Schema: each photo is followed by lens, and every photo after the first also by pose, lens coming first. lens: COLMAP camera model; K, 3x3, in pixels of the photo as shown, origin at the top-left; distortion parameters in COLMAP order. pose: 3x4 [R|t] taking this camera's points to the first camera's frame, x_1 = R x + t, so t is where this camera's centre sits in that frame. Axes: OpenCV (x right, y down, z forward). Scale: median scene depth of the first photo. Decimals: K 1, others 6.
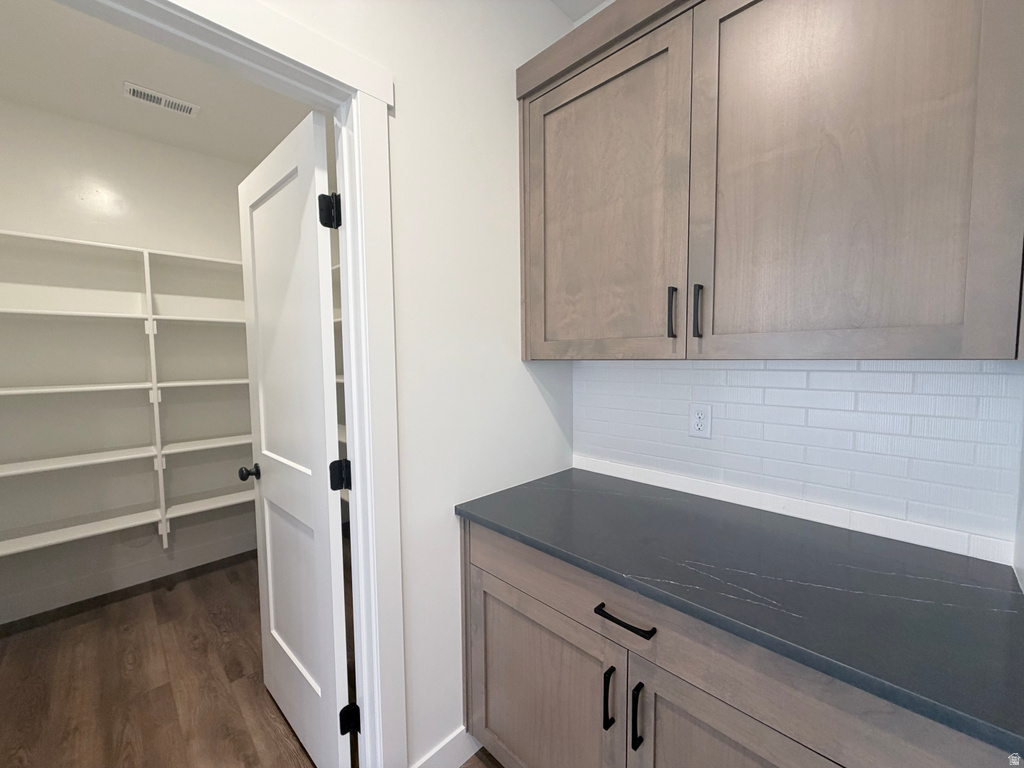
lens RADIAL K [[409.1, 0, 485.4], [0, 409.1, 380.7], [0, 0, 1]] dist [-0.000915, 0.000505]
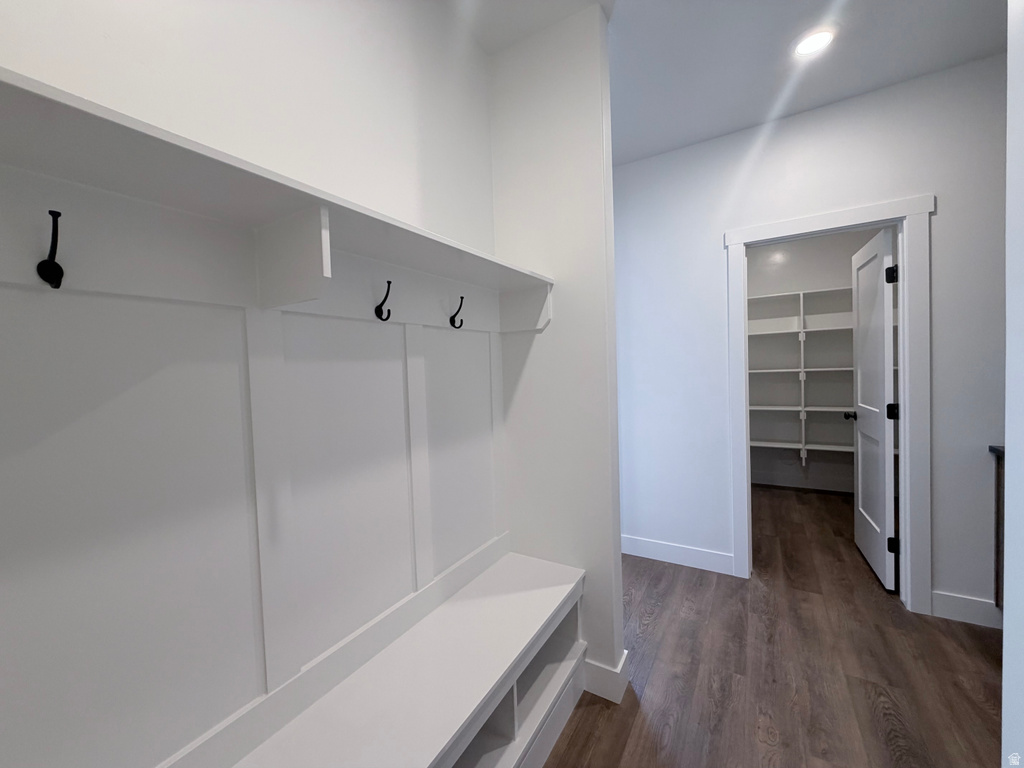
lens RADIAL K [[417.4, 0, 522.6], [0, 417.4, 381.8], [0, 0, 1]] dist [0.000177, 0.000135]
pose [[0.299290, 0.034600, -0.953535, 0.686832], [-0.030994, 0.999167, 0.026527, 0.067060], [0.953659, 0.021614, 0.300114, -0.865107]]
